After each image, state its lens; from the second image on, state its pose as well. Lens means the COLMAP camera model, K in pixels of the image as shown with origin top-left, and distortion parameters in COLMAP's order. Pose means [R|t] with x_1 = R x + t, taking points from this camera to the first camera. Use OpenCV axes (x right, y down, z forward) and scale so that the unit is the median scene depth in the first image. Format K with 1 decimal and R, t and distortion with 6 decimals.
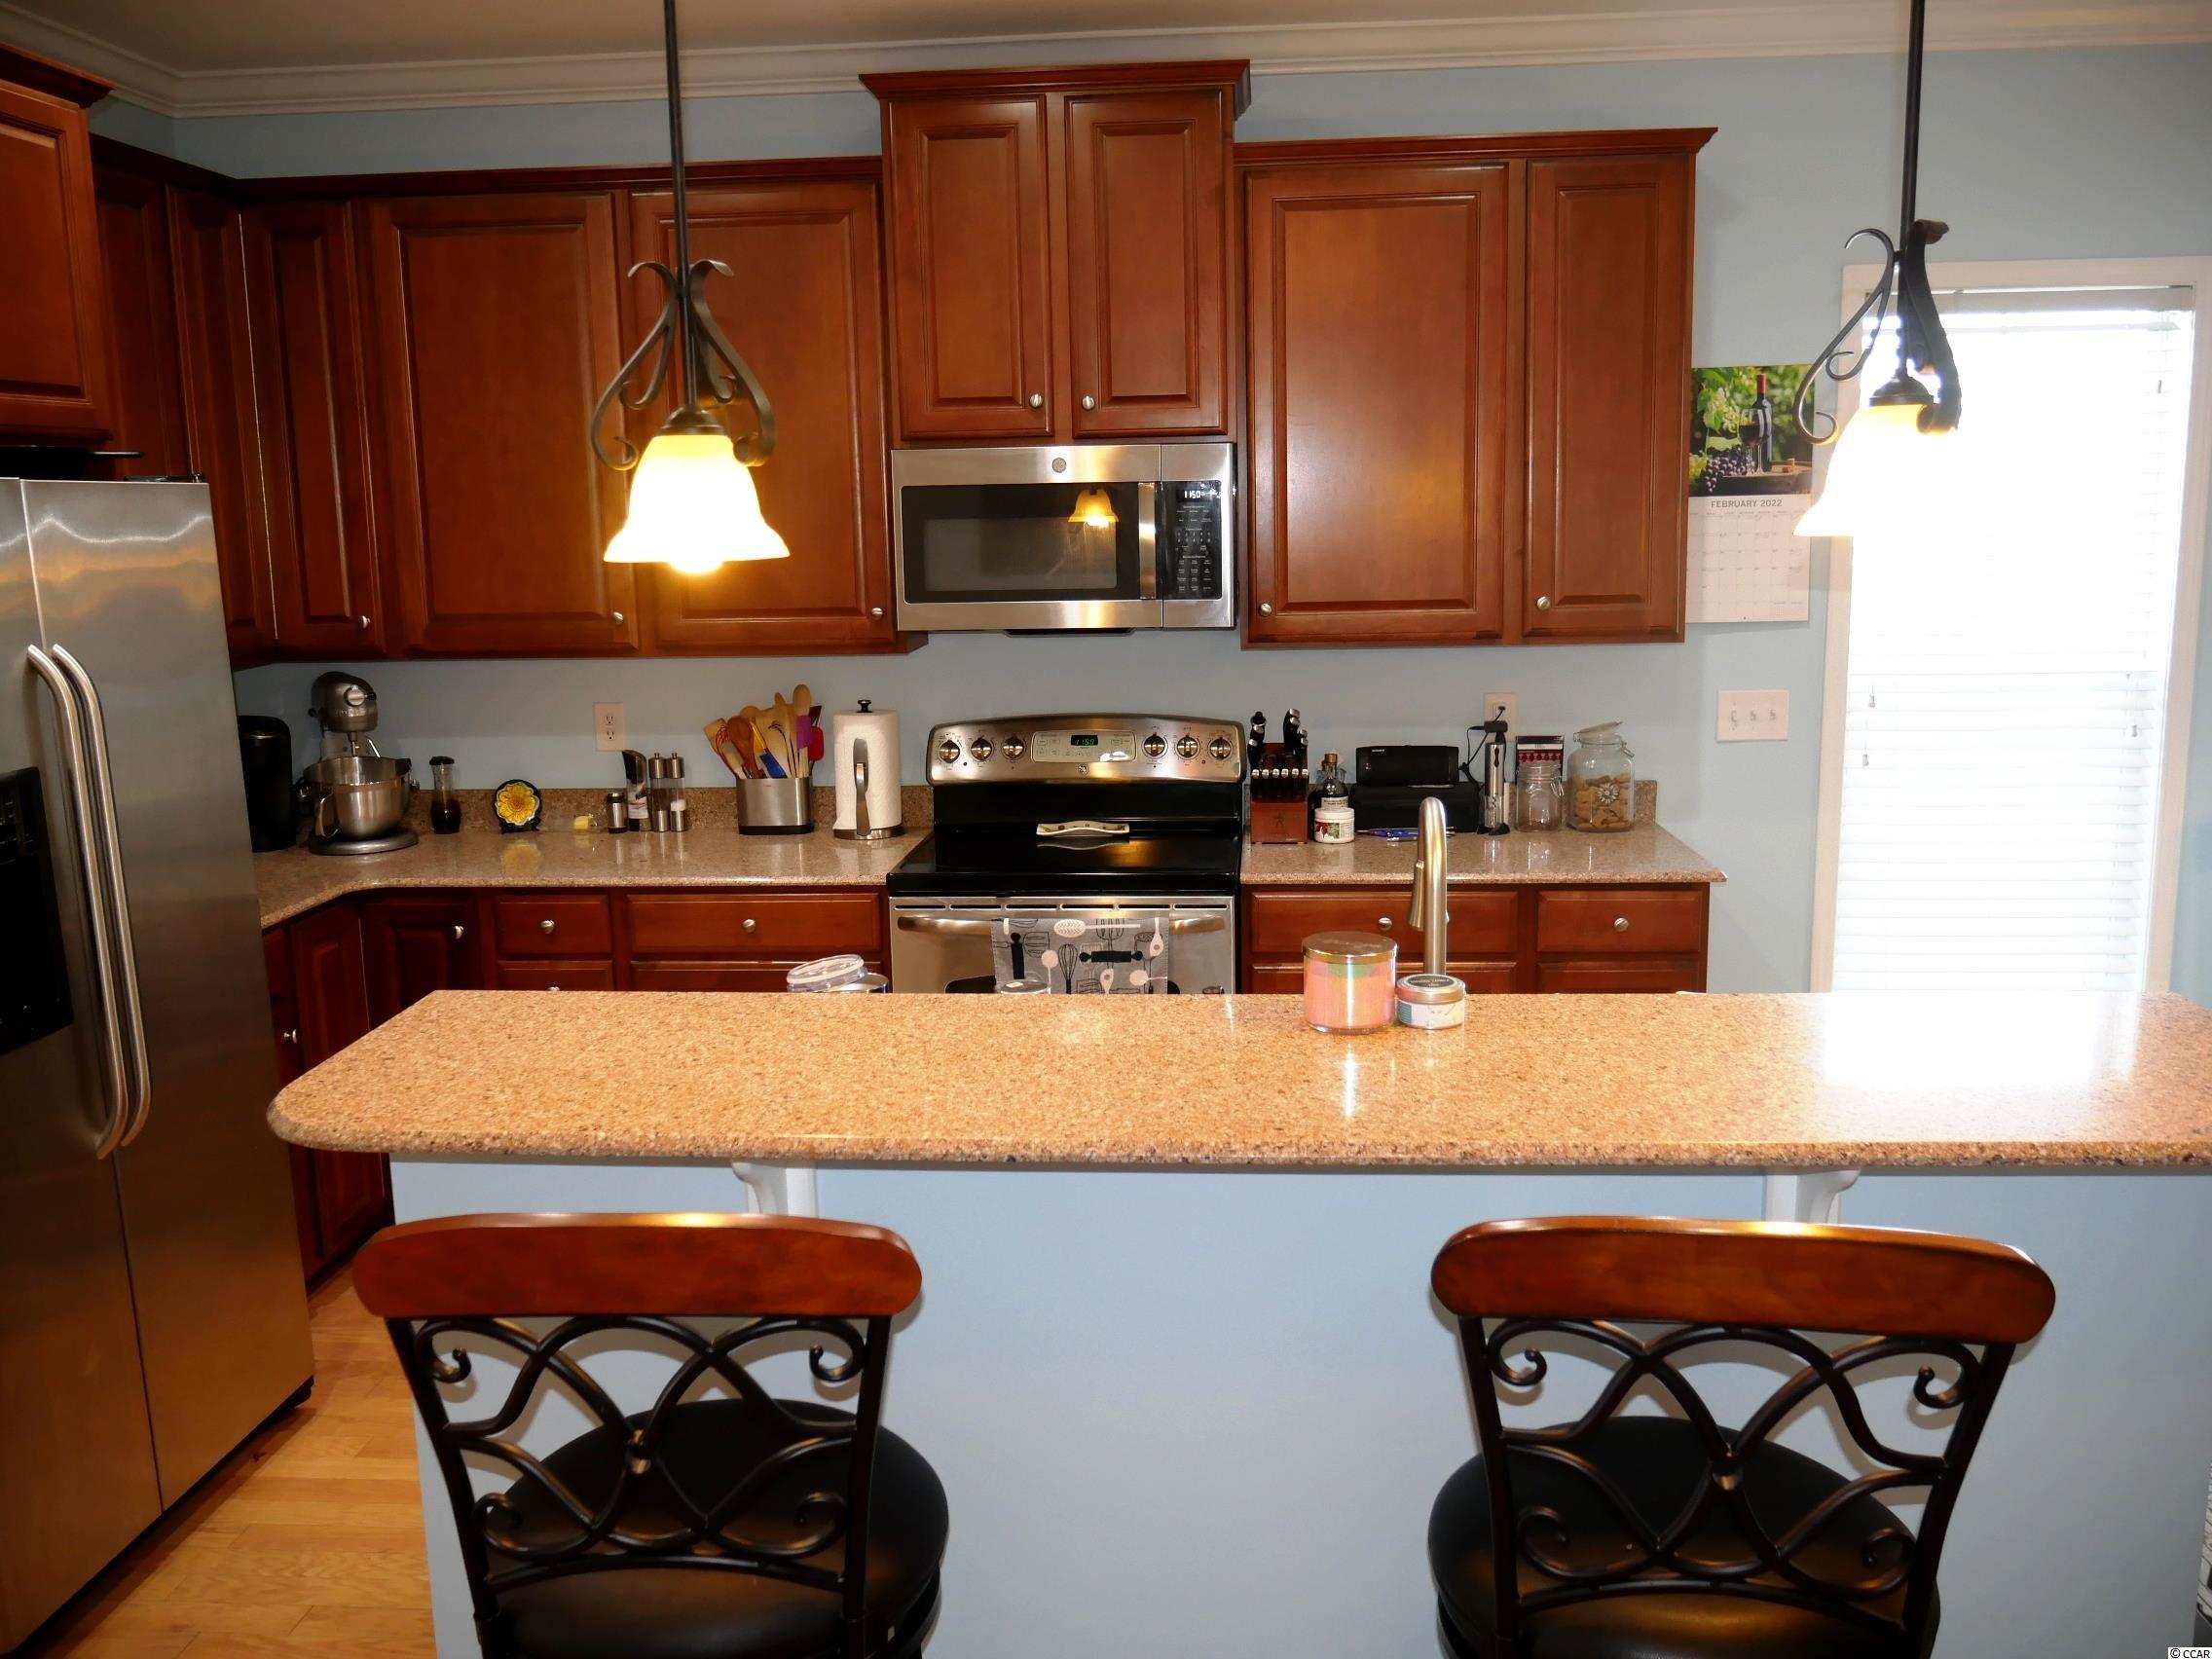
lens RADIAL K [[1747.6, 0, 1112.9], [0, 1747.6, 801.1], [0, 0, 1]] dist [-0.009153, -0.007290]
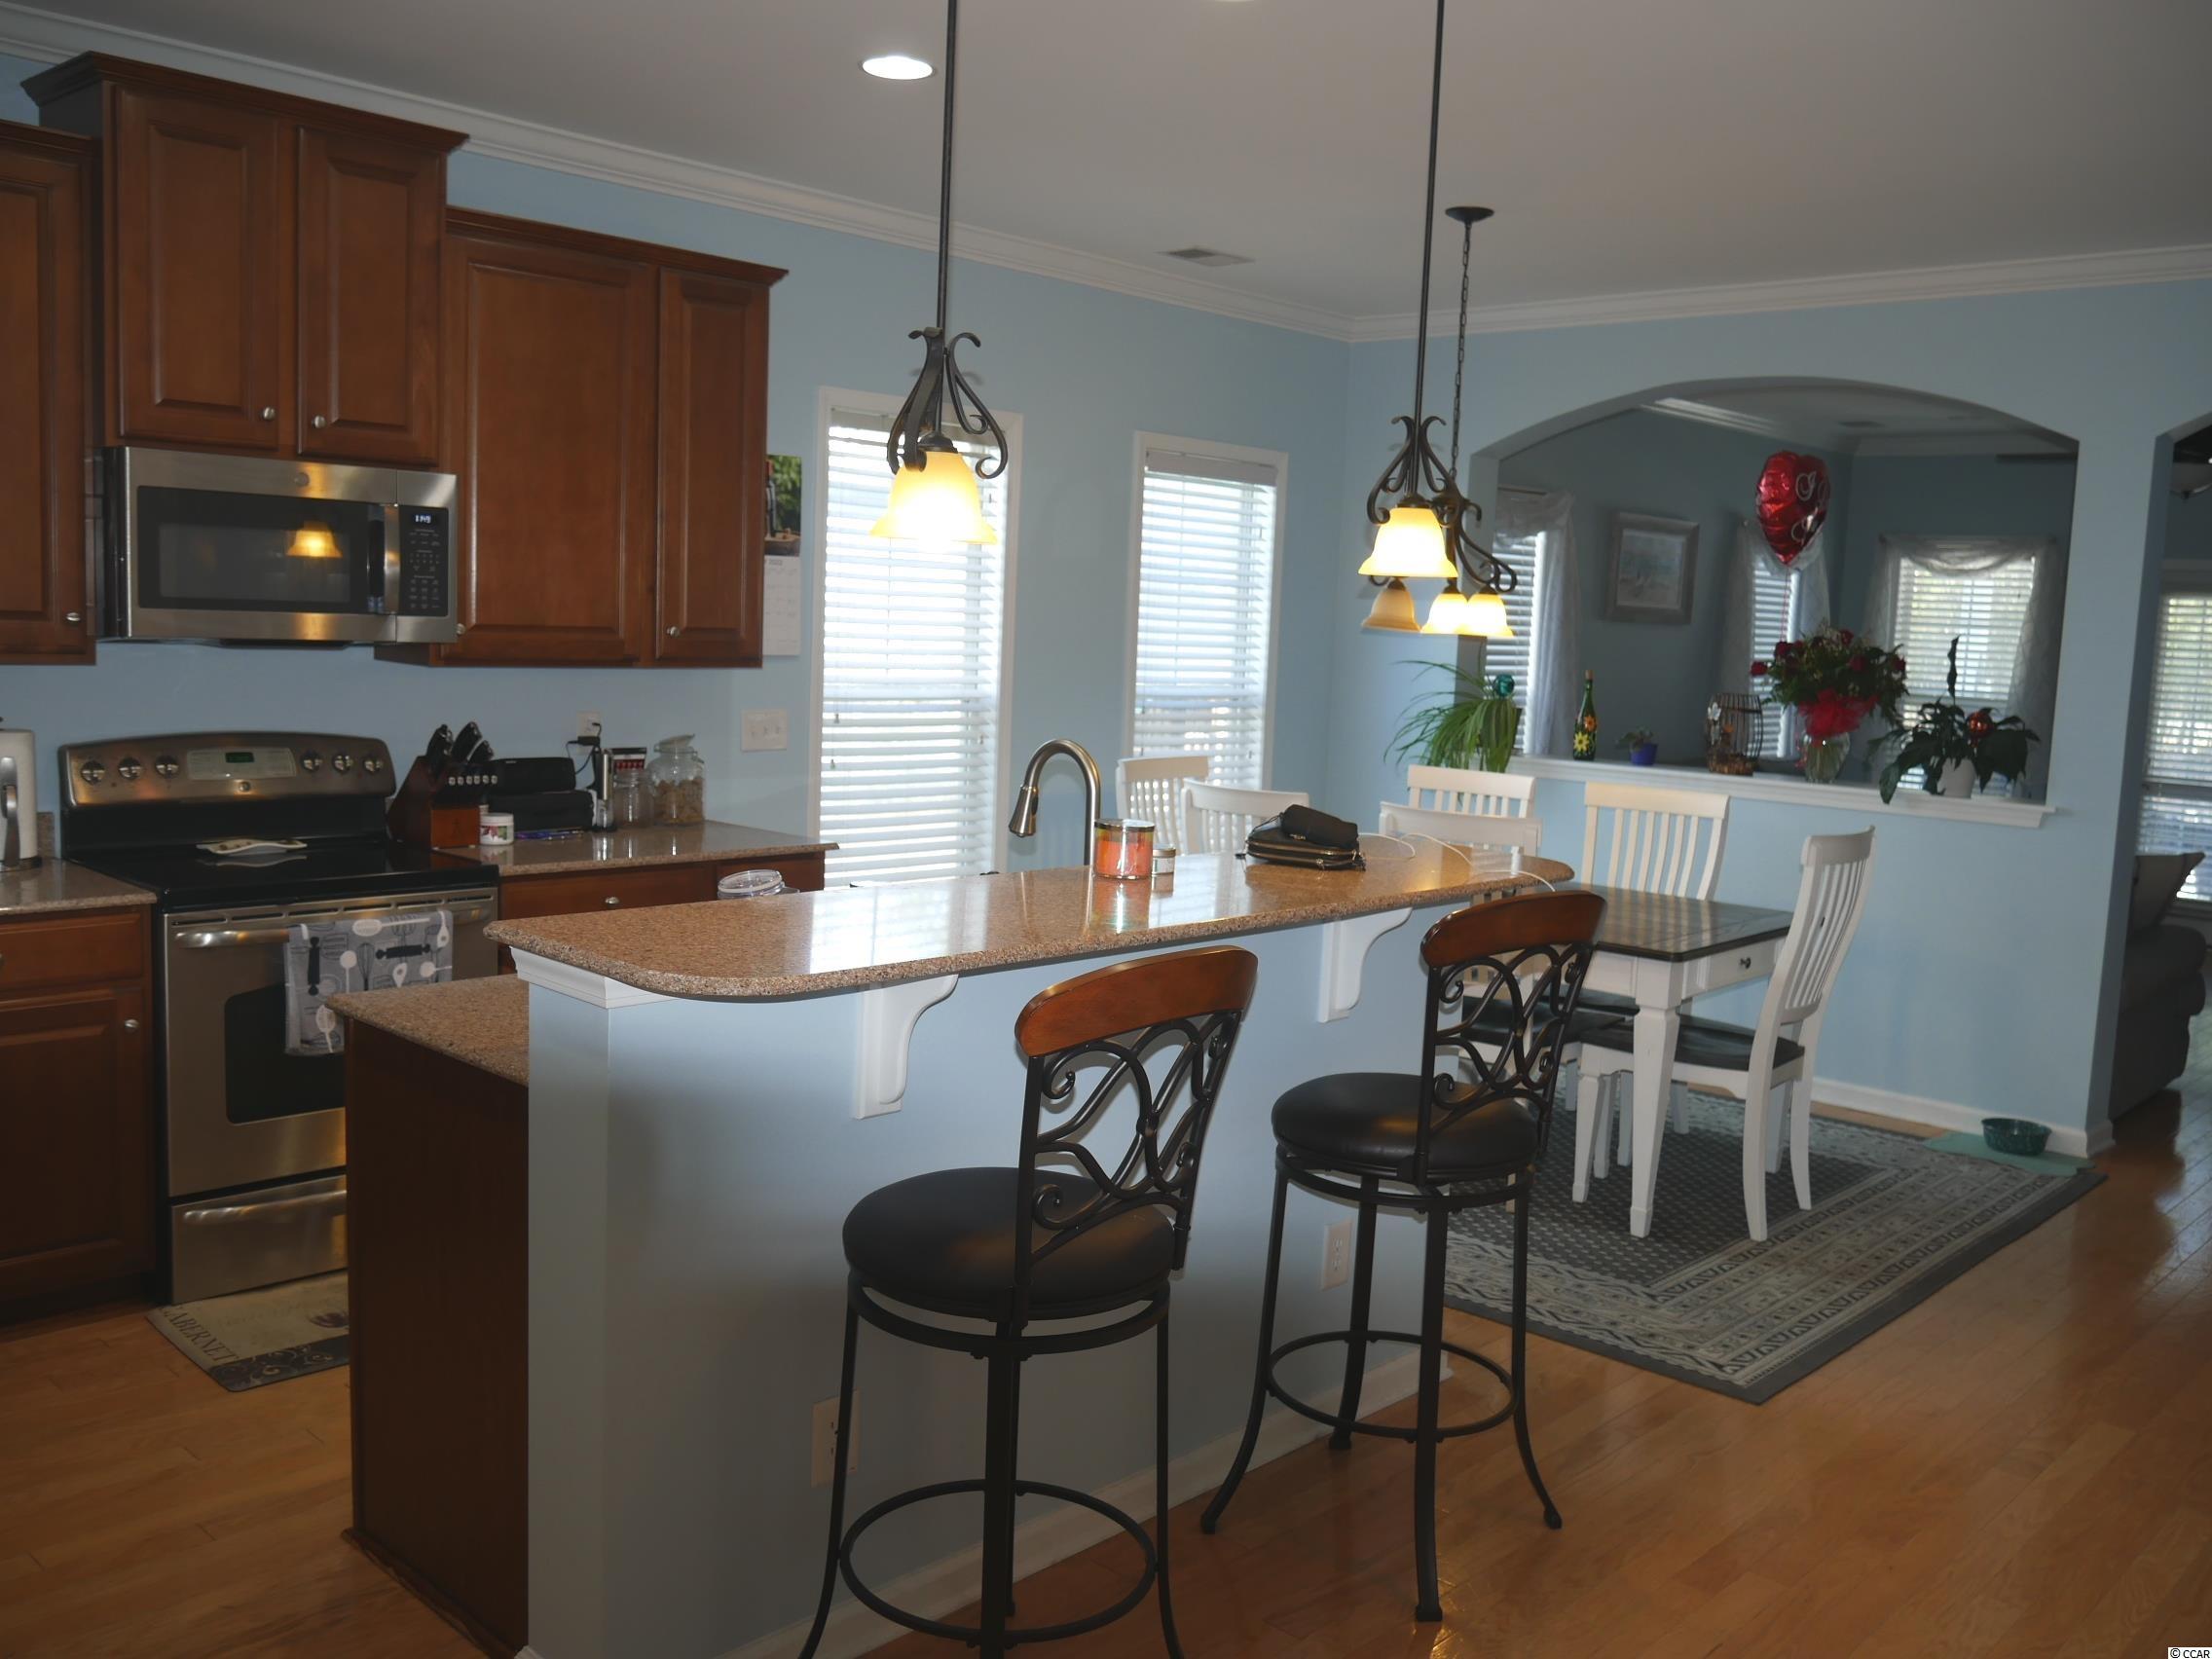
lens RADIAL K [[1874.5, 0, 1106.0], [0, 1874.5, 829.5], [0, 0, 1]] dist [-0.000773, -0.010072]
pose [[0.632952, -0.044273, 0.772924, -0.547063], [0.068214, 0.997670, 0.001286, 0.039053], [-0.771180, 0.051910, 0.634497, -0.043347]]
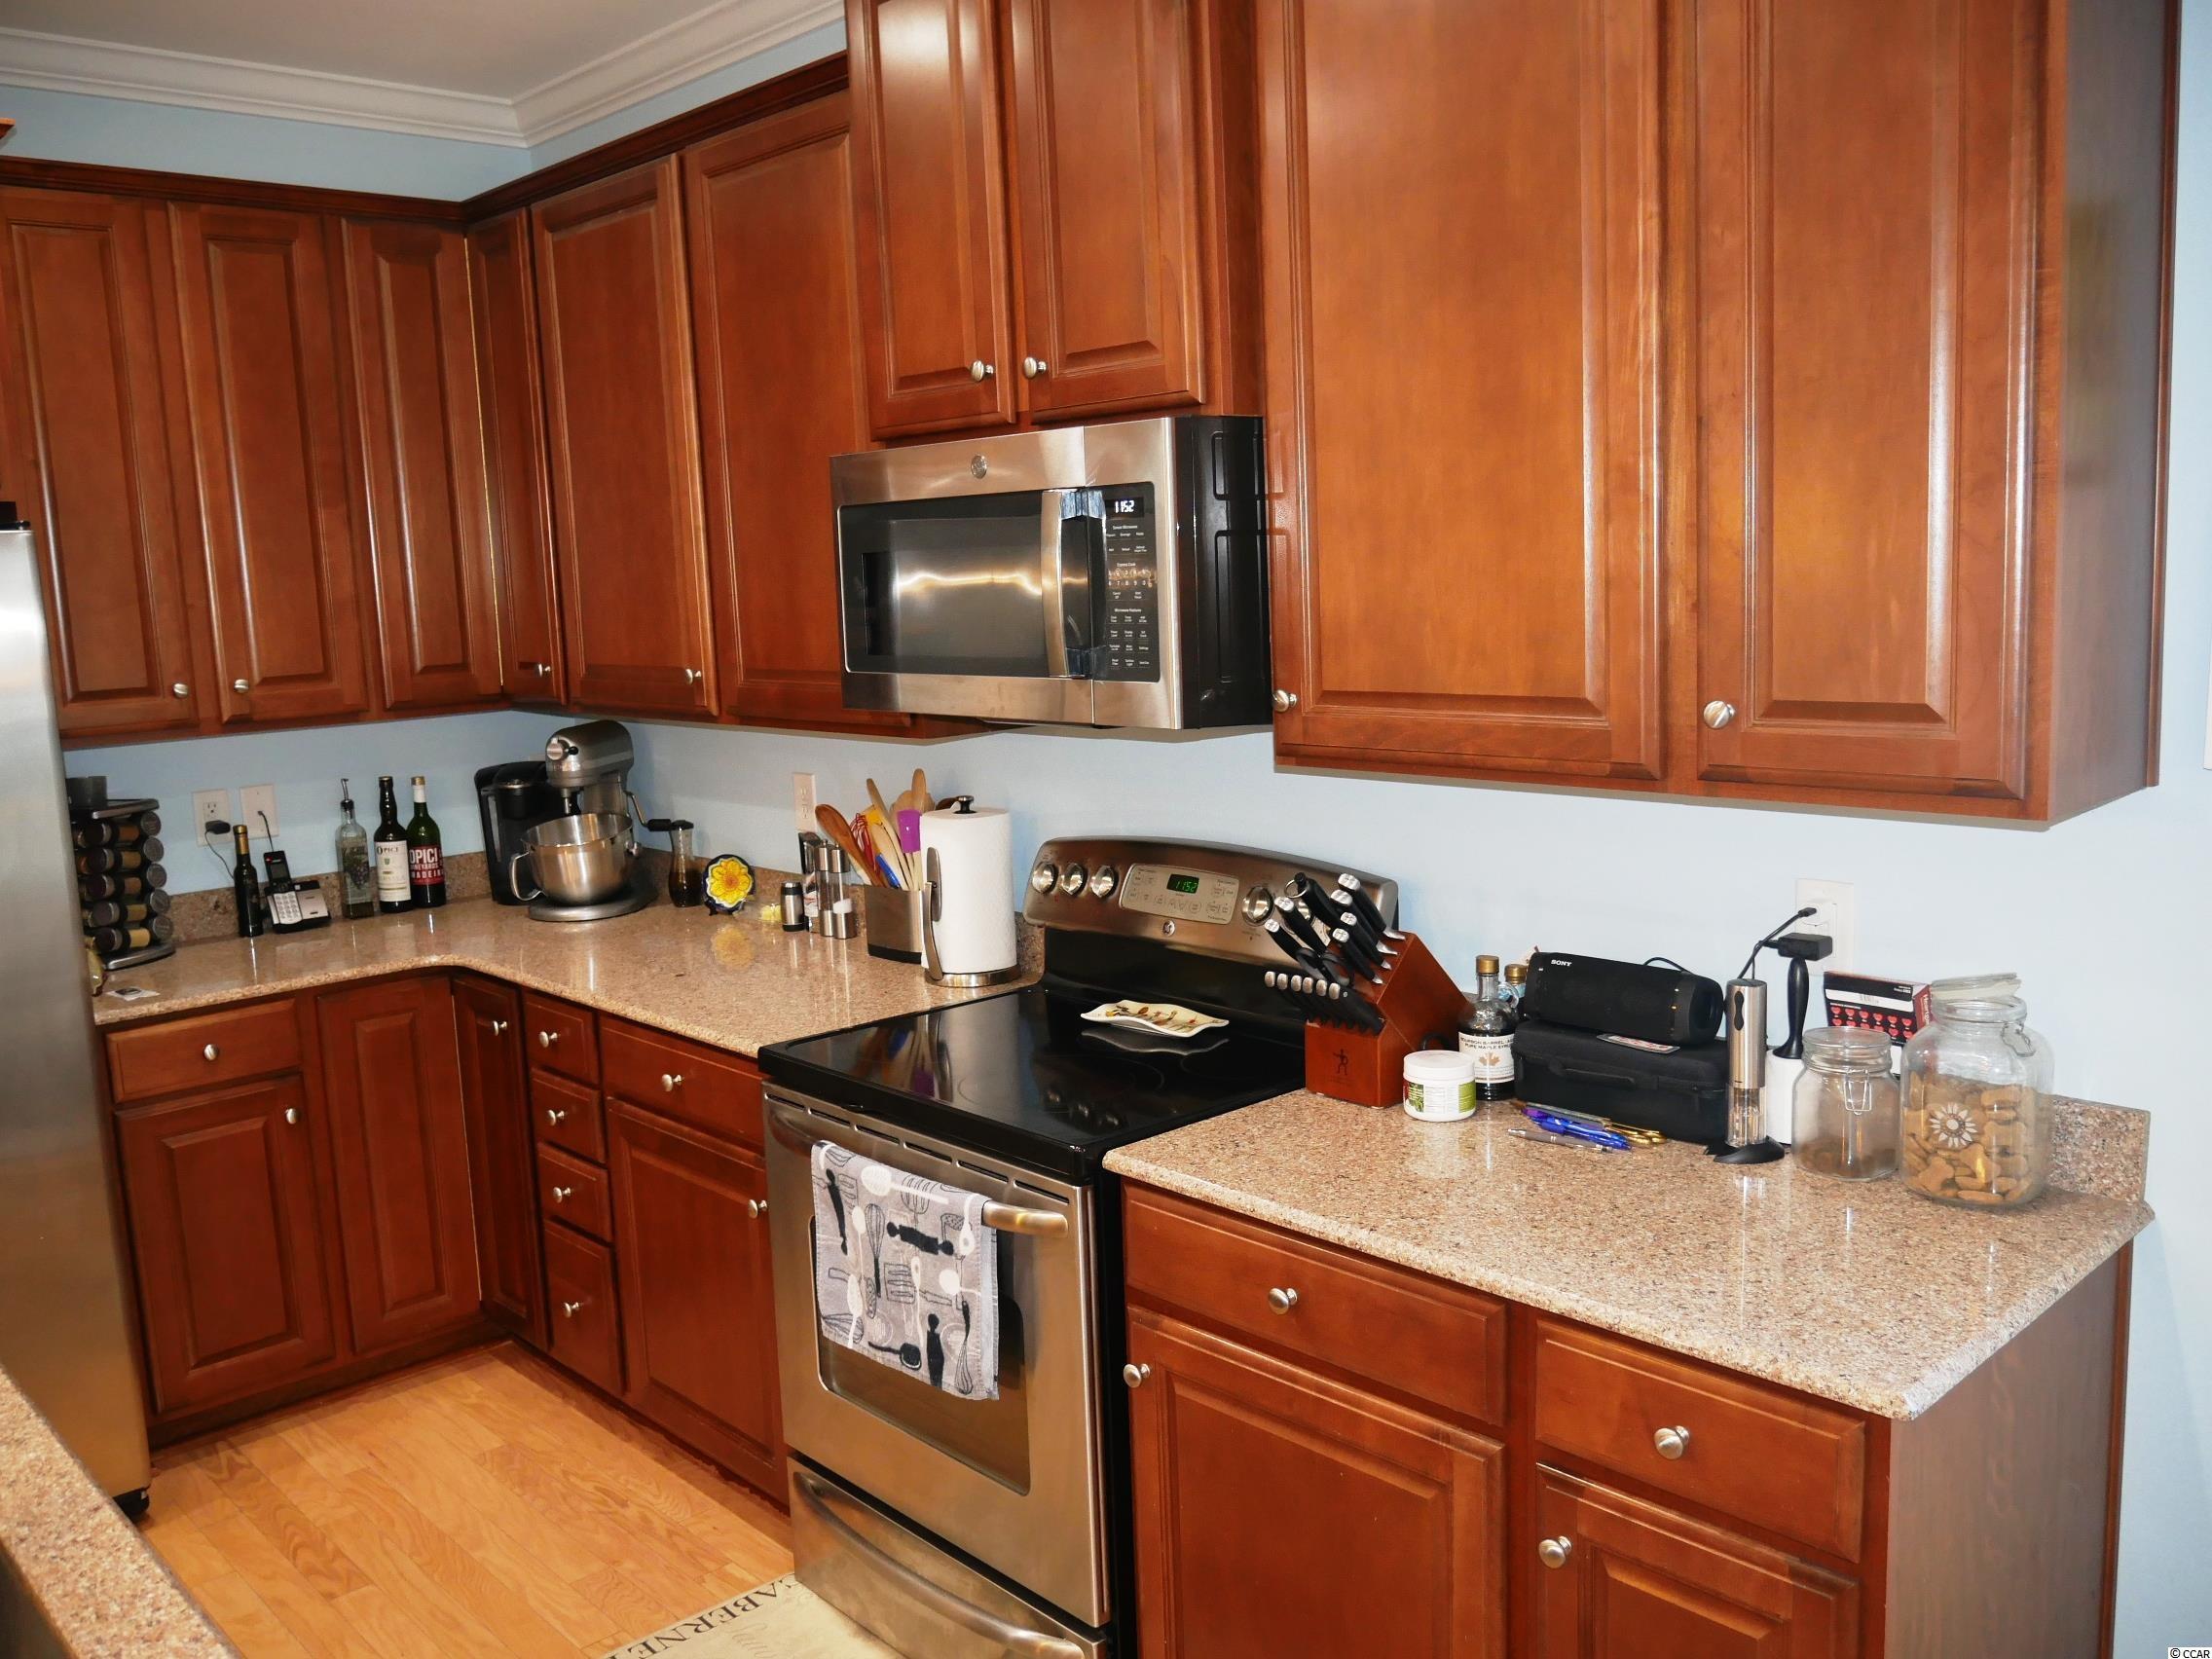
lens RADIAL K [[1839.4, 0, 1147.1], [0, 1839.4, 823.2], [0, 0, 1]] dist [-0.004158, -0.001292]
pose [[0.742971, 0.088208, -0.663486, 0.446774], [-0.085159, 0.995680, 0.037011, -0.085343], [0.663884, 0.029003, 0.747273, 0.497814]]
